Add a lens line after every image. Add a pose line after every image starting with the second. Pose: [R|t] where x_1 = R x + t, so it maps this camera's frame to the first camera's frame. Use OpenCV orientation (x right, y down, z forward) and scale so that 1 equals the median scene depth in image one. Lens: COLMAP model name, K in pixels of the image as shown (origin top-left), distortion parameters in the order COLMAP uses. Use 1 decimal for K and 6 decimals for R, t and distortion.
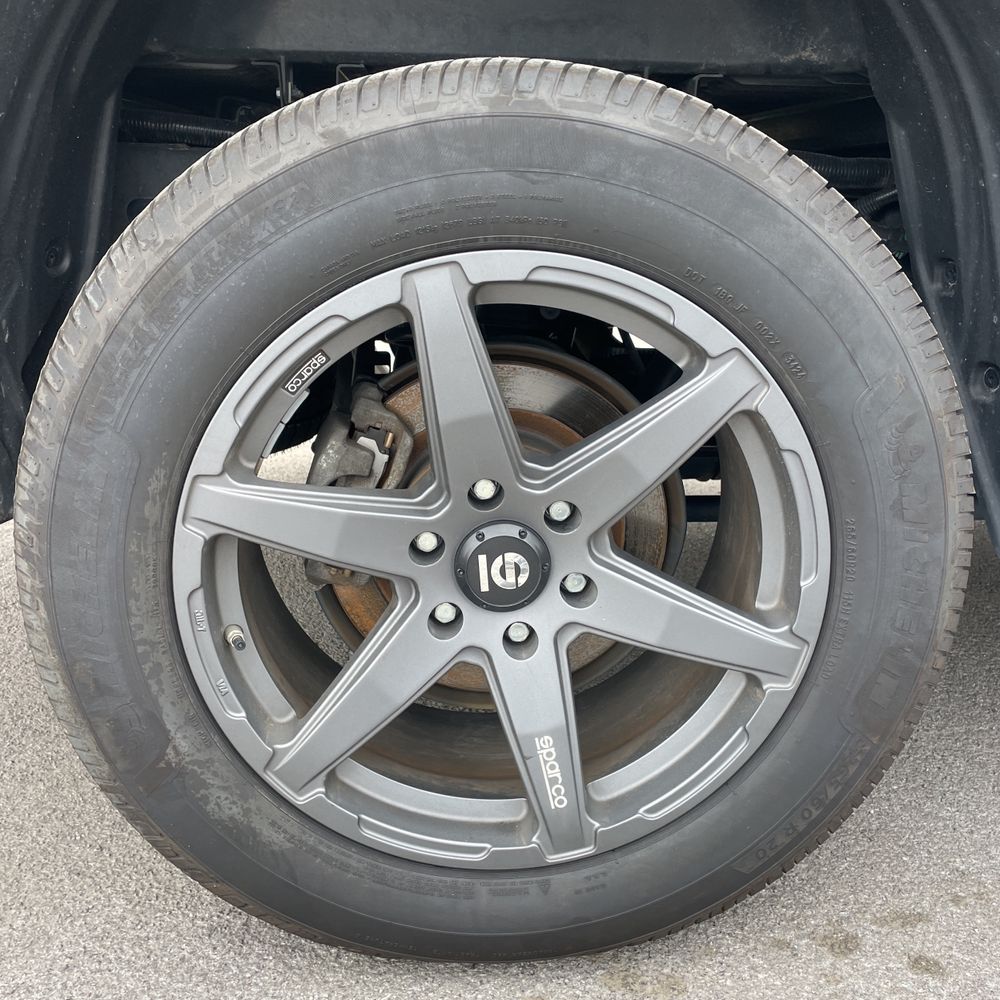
lens RADIAL K [[1012.3, 0, 483.4], [0, 1012.3, 515.8], [0, 0, 1]] dist [0.036469, 0.000000]
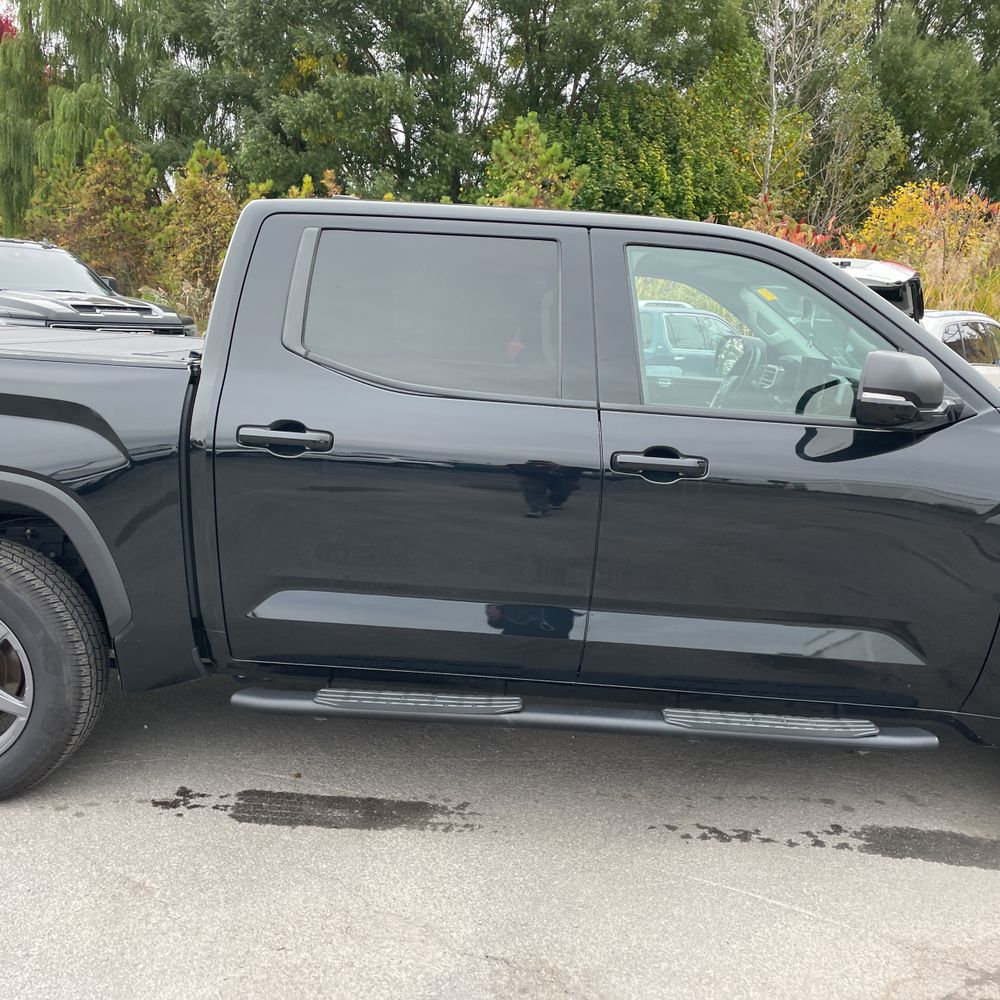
lens RADIAL K [[1012.3, 0, 507.5], [0, 1012.3, 491.5], [0, 0, 1]] dist [0.036469, 0.000000]
pose [[0.996070, 0.054537, -0.069789, 2.232295], [-0.063262, 0.989544, -0.129617, -0.262253], [0.061990, 0.133523, 0.989105, -2.538520]]
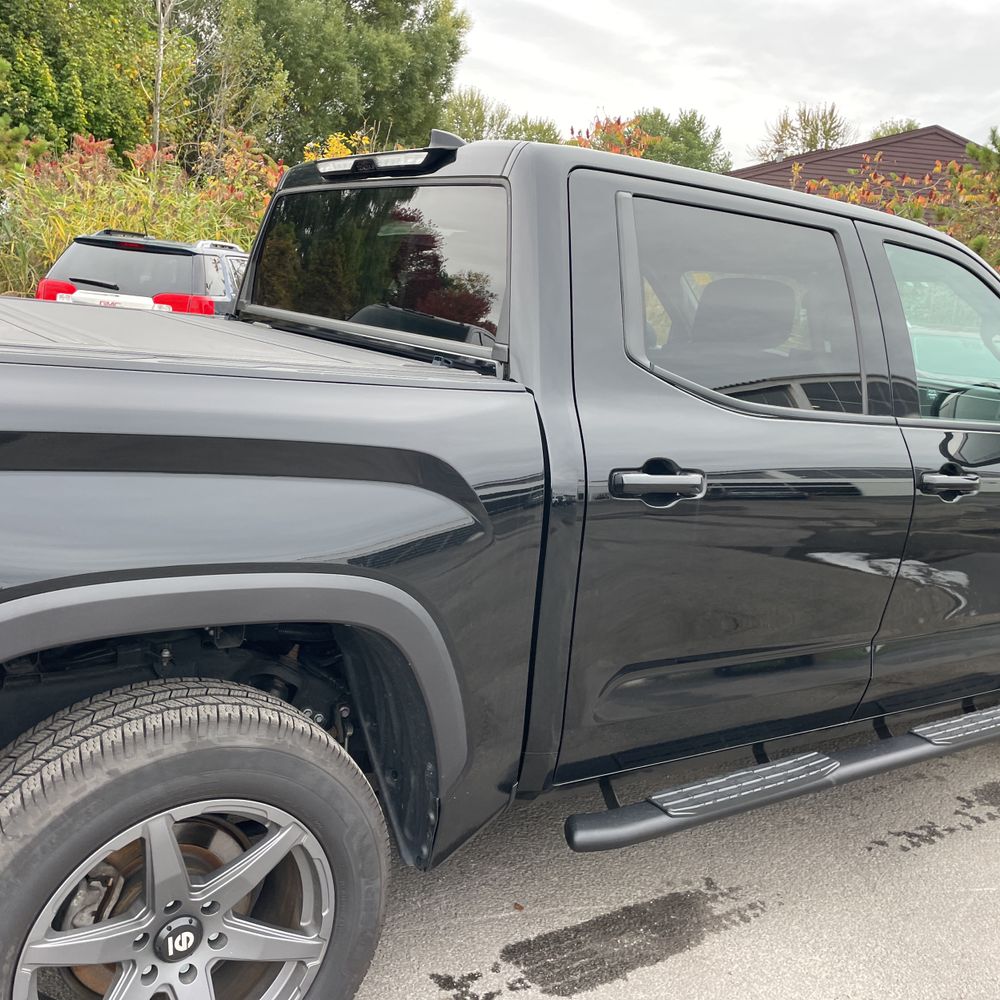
lens RADIAL K [[1012.3, 0, 481.4], [0, 1012.3, 496.2], [0, 0, 1]] dist [0.036469, 0.000000]
pose [[0.852415, -0.021952, 0.522405, -0.526770], [0.063162, 0.996125, -0.061205, -0.683537], [-0.519037, 0.085168, 0.850498, -1.127518]]
